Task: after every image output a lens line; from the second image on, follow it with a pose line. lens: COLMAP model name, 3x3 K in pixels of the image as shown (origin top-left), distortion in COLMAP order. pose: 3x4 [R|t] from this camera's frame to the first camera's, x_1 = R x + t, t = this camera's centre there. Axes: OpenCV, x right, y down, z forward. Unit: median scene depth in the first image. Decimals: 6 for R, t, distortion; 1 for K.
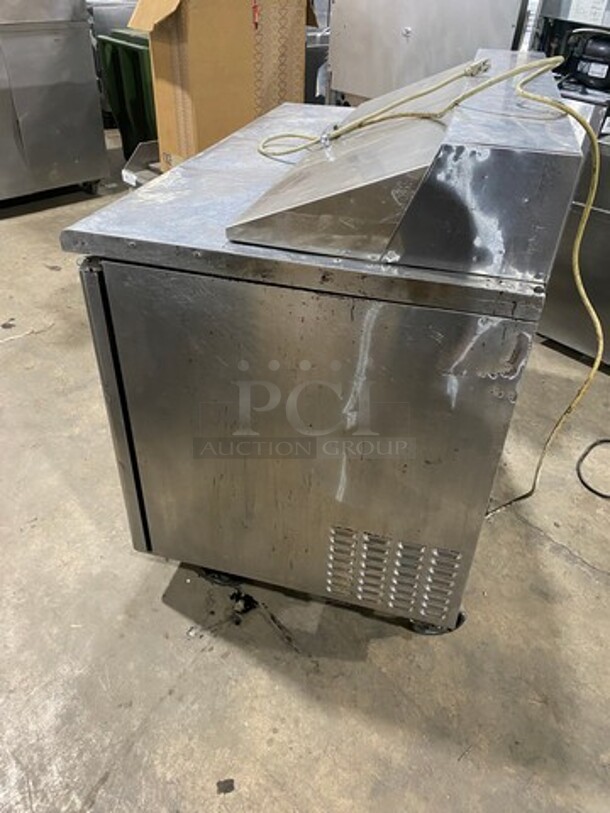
lens RADIAL K [[621.2, 0, 308.2], [0, 621.2, 387.5], [0, 0, 1]] dist [0.000900, -0.001097]
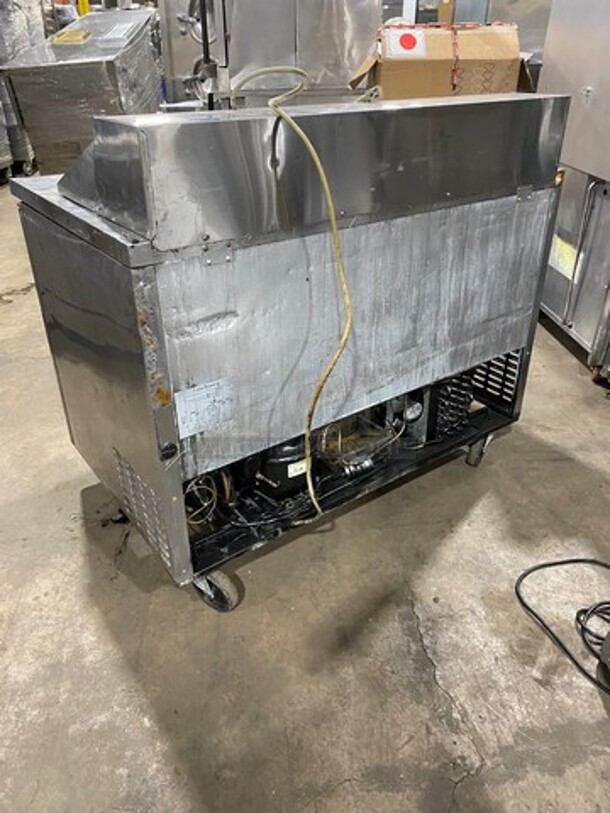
lens RADIAL K [[621.2, 0, 308.2], [0, 621.2, 387.5], [0, 0, 1]] dist [0.000900, -0.001097]
pose [[0.792868, 0.263544, -0.549458, 0.806245], [-0.324868, 0.945637, -0.015216, 0.010084], [0.515578, 0.190565, 0.835383, 0.135683]]
